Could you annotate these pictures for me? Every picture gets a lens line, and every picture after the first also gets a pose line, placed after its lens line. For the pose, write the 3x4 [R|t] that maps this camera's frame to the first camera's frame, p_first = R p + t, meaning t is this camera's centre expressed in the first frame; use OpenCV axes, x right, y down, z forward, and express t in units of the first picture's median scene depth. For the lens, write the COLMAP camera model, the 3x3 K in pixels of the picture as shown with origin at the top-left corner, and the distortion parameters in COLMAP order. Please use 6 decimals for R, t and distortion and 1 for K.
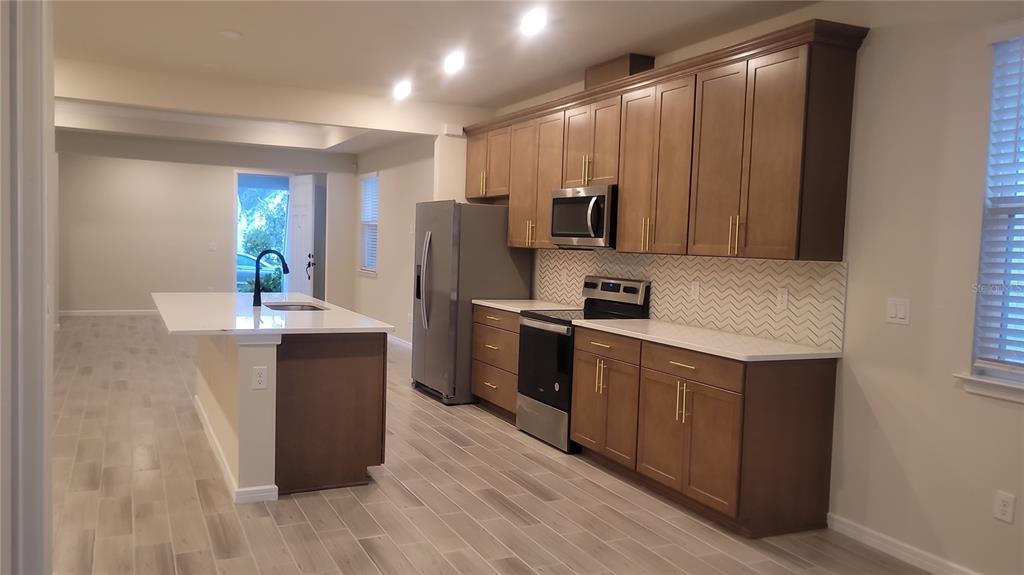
lens RADIAL K [[780.9, 0, 512.0], [0, 780.9, 287.5], [0, 0, 1]] dist [0.082649, 0.000269]
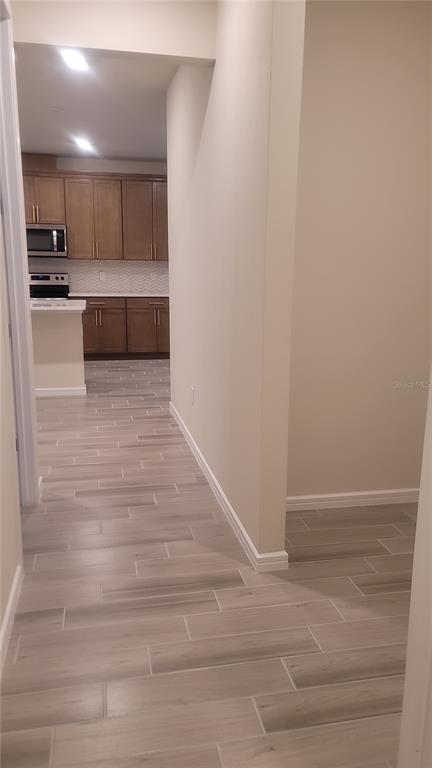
lens RADIAL K [[585.6, 0, 216.0], [0, 585.6, 384.0], [0, 0, 1]] dist [0.082649, 0.000269]
pose [[0.242714, -0.228314, 0.942848, -1.450563], [0.049535, 0.973559, 0.222999, -0.059582], [-0.968832, -0.007421, 0.247606, 0.278796]]
